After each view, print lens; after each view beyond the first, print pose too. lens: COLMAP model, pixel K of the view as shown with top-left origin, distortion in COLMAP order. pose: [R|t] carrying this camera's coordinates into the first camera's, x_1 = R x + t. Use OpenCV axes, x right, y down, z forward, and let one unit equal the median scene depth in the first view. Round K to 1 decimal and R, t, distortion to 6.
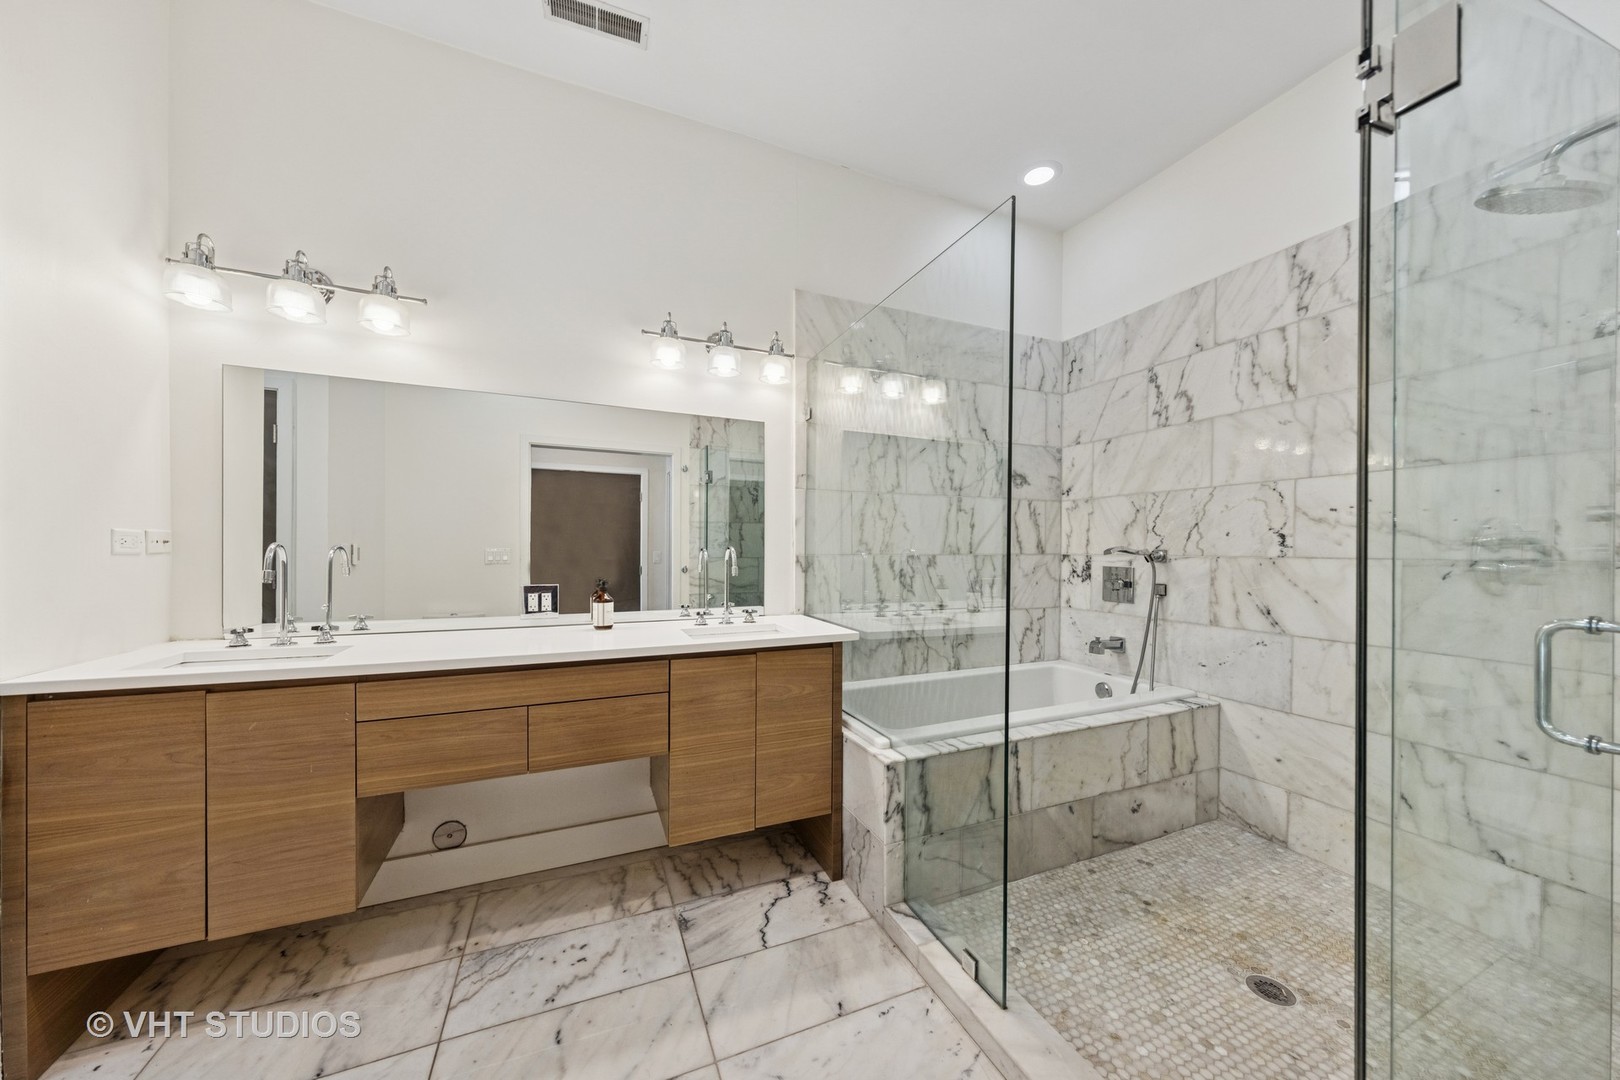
lens RADIAL K [[547.0, 0, 819.1], [0, 547.0, 548.9], [0, 0, 1]] dist [0.002185, 0.000254]
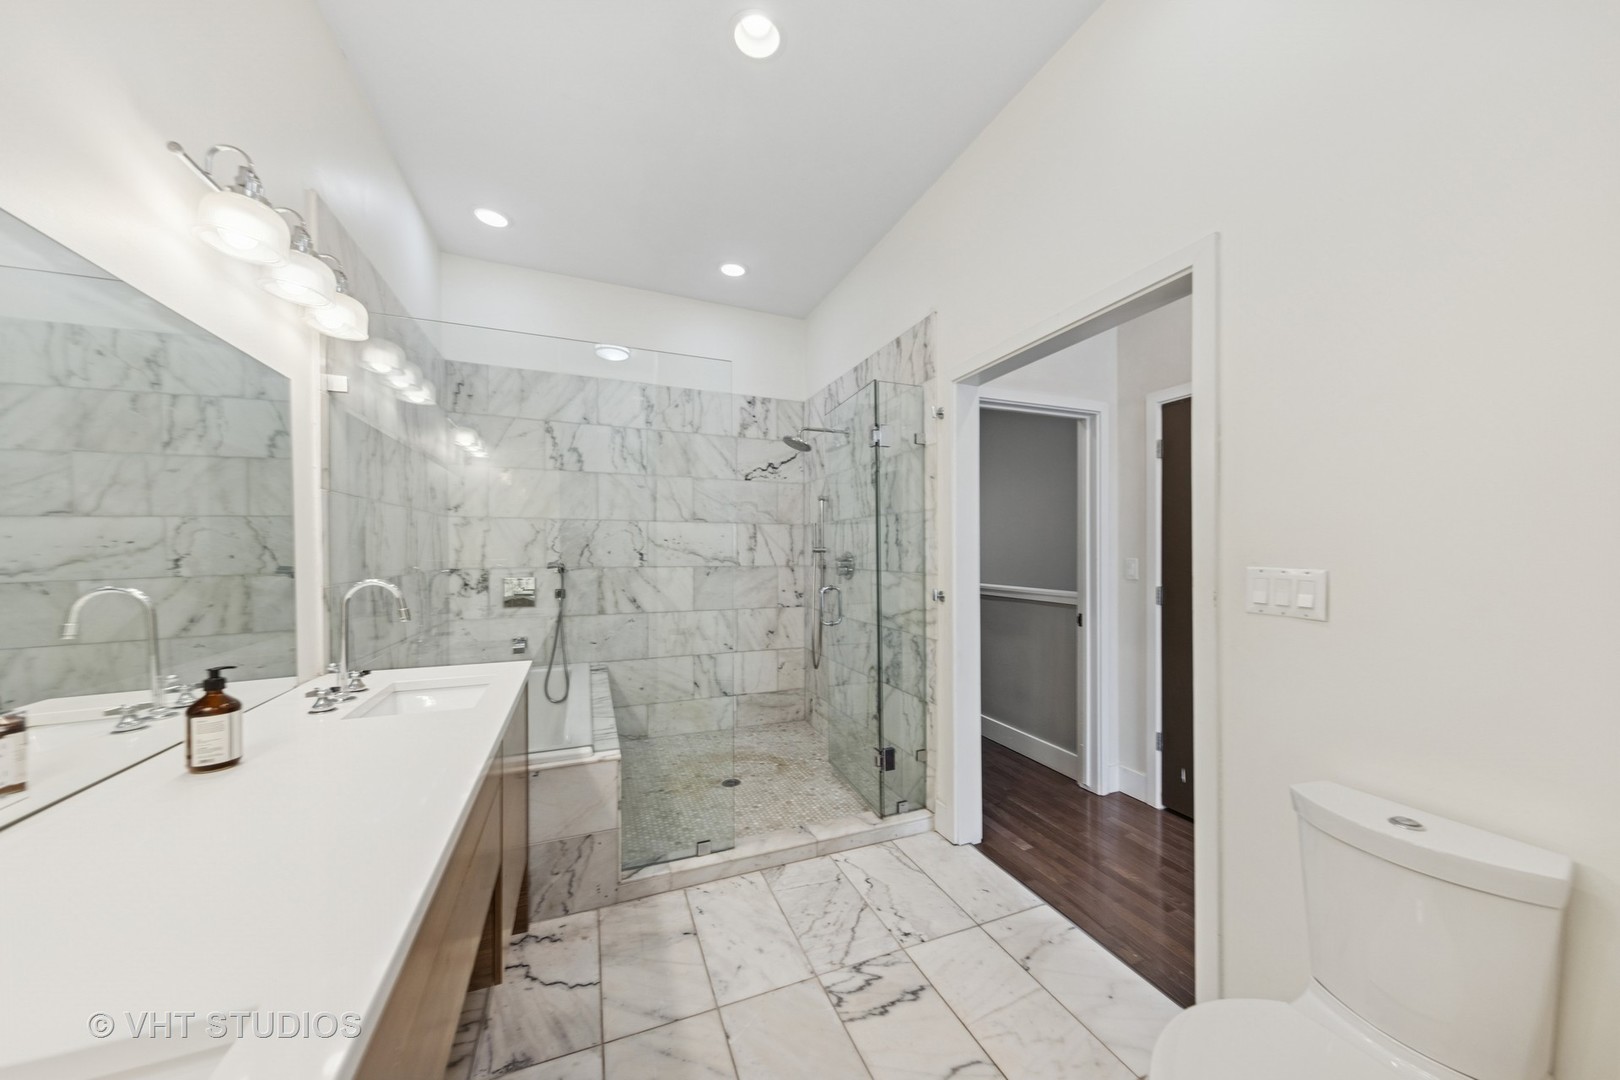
lens RADIAL K [[536.9, 0, 810.0], [0, 536.9, 540.0], [0, 0, 1]] dist [0.000271, 0.000030]
pose [[0.033105, 0.016735, 0.999312, -0.693733], [-0.001185, 0.999860, -0.016705, -0.035793], [-0.999451, -0.000631, 0.033120, 0.382525]]
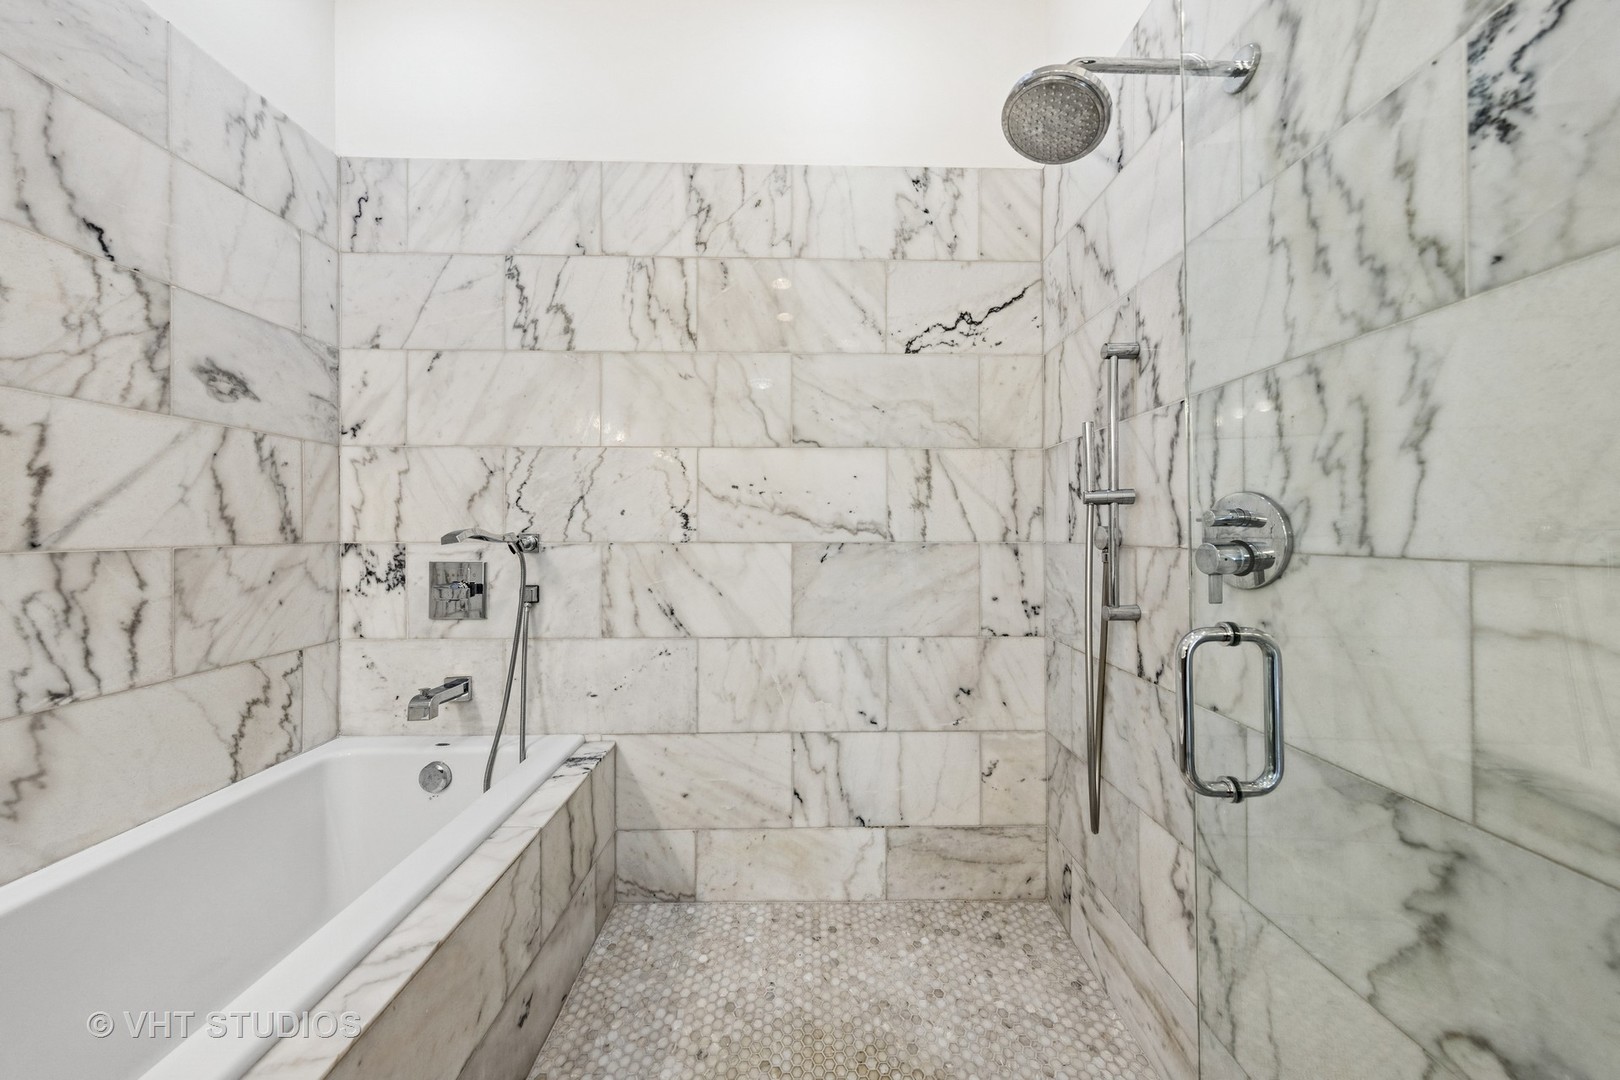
lens RADIAL K [[520.8, 0, 821.4], [0, 520.8, 531.9], [0, 0, 1]] dist [0.004965, -0.000181]
pose [[0.387069, -0.010516, 0.921991, 0.190156], [0.001926, 0.999942, 0.010597, -0.006982], [-0.922049, -0.002325, 0.387067, 0.459898]]
